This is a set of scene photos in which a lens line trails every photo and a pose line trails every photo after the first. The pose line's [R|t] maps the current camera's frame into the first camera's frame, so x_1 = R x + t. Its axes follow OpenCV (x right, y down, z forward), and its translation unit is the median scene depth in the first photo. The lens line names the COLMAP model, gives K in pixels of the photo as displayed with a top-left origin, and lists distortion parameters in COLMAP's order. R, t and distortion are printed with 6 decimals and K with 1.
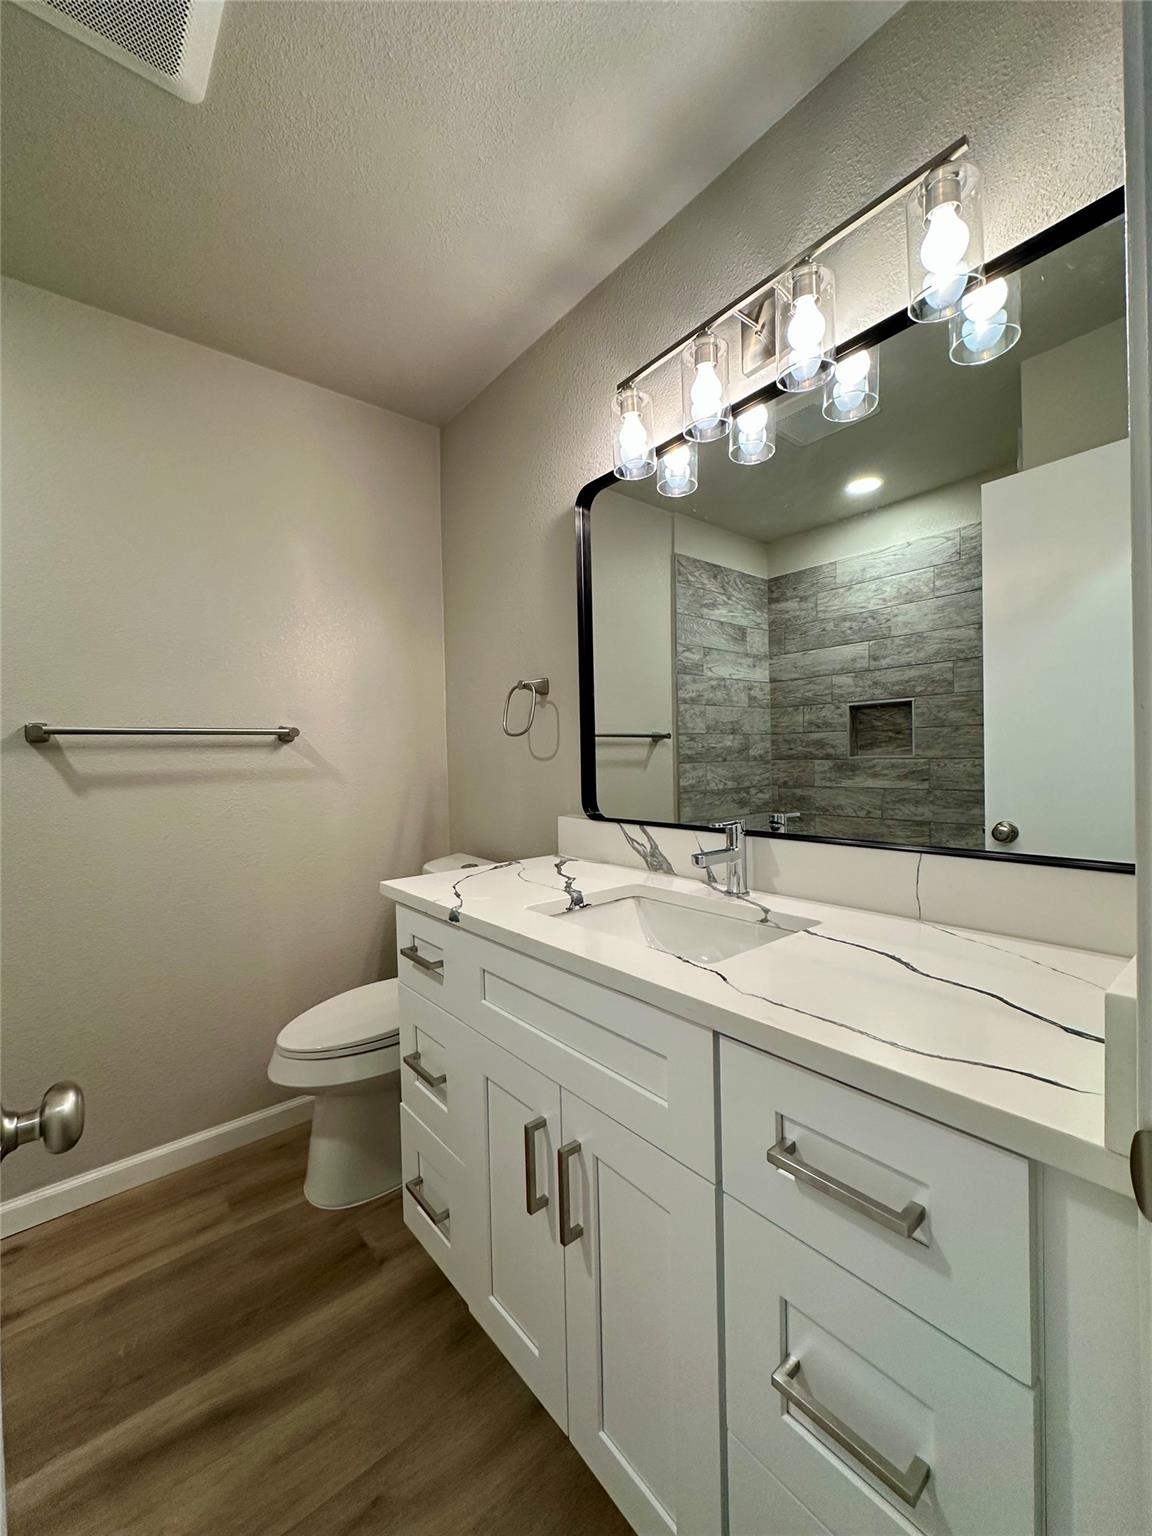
lens RADIAL K [[607.4, 0, 574.6], [0, 607.4, 766.2], [0, 0, 1]] dist [0.001942, 0.000047]
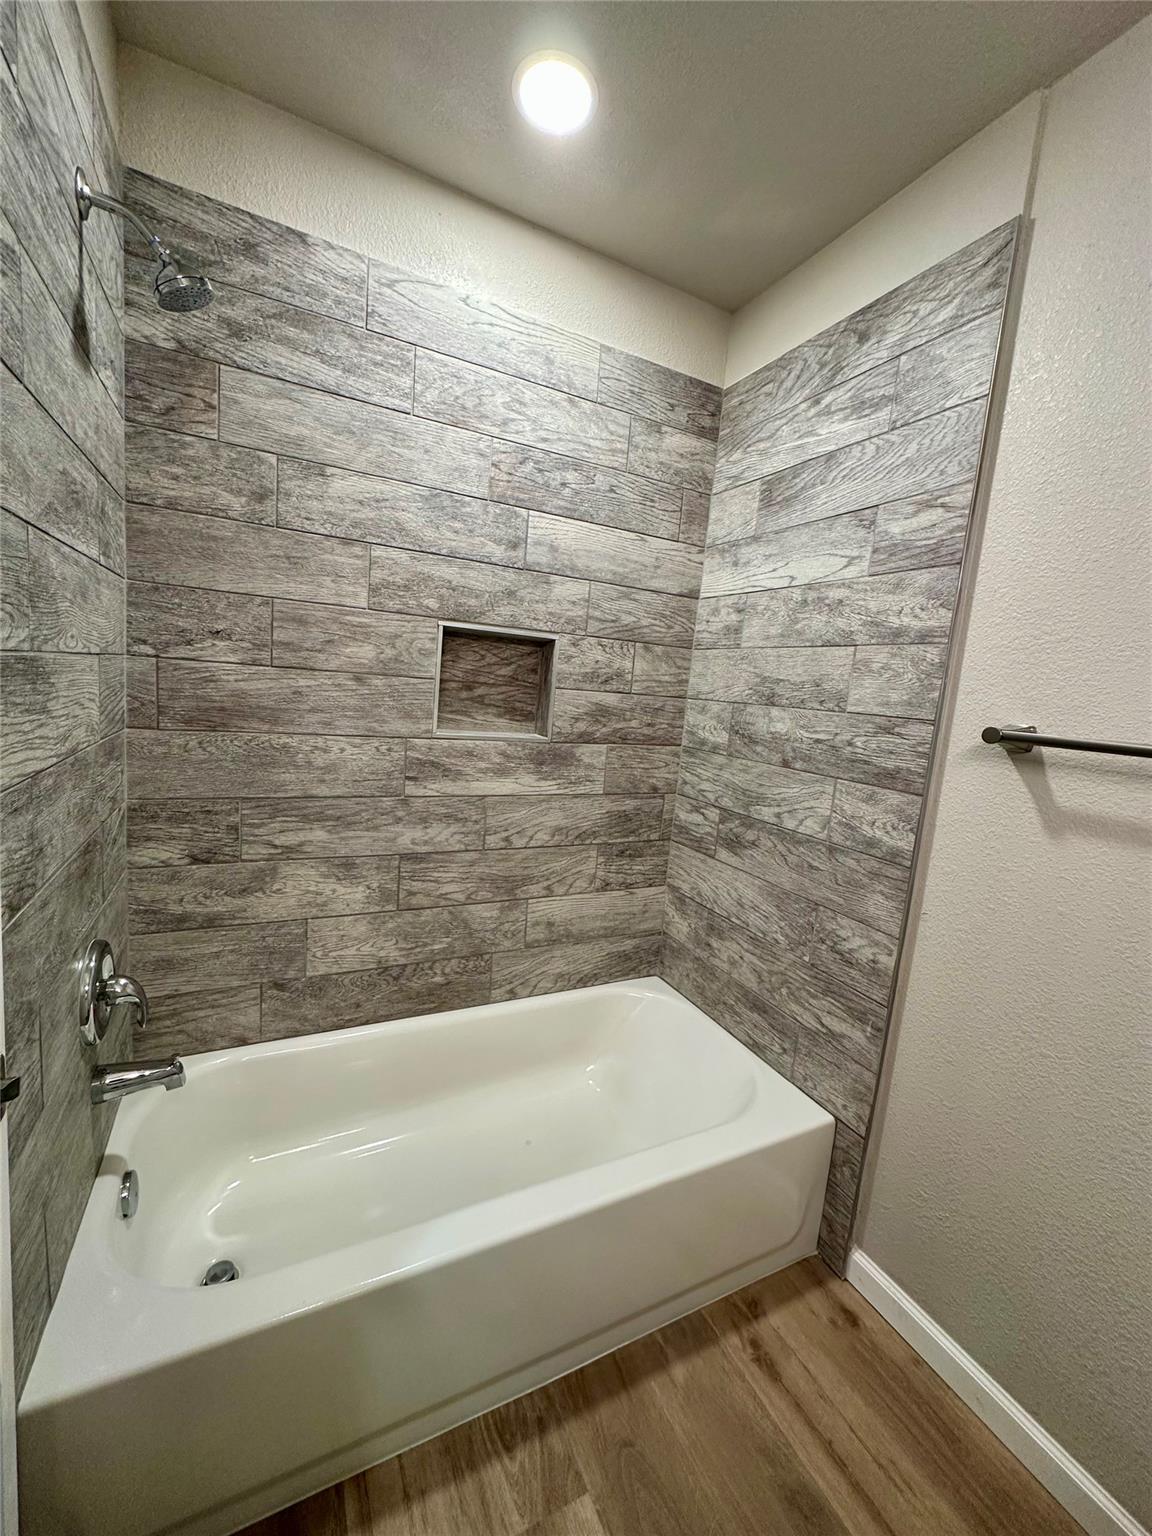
lens RADIAL K [[607.4, 0, 572.1], [0, 607.4, 768.4], [0, 0, 1]] dist [0.001942, 0.000047]
pose [[-0.234338, 0.136620, -0.962508, -0.081622], [-0.094237, 0.982221, 0.162361, -0.084994], [0.967577, 0.128751, -0.217297, 0.655139]]
